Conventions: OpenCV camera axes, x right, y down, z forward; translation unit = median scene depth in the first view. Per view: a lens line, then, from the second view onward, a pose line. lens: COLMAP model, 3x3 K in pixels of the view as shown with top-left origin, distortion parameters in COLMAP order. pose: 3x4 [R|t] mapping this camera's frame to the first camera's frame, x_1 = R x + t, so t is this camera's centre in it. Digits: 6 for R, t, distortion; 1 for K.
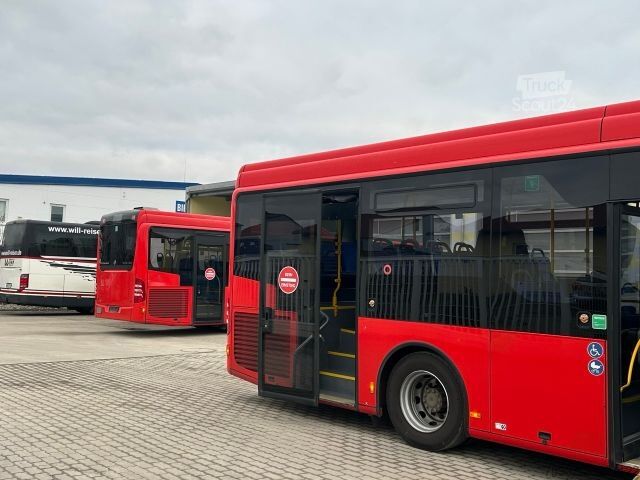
lens RADIAL K [[688.6, 0, 330.8], [0, 688.6, 213.3], [0, 0, 1]] dist [0.033178, 0.000000]
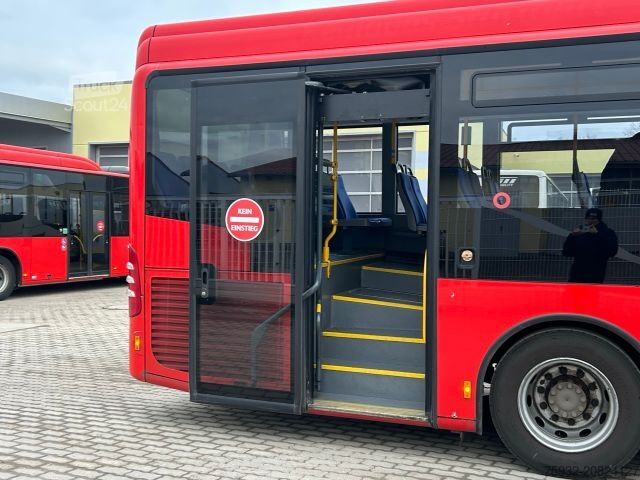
lens RADIAL K [[704.7, 0, 321.8], [0, 704.7, 234.6], [0, 0, 1]] dist [-0.017783, 0.000000]
pose [[0.894642, -0.019402, 0.446363, -0.281821], [-0.032138, 0.993674, 0.107604, 0.041686], [-0.445627, -0.110612, 0.888359, 0.427850]]
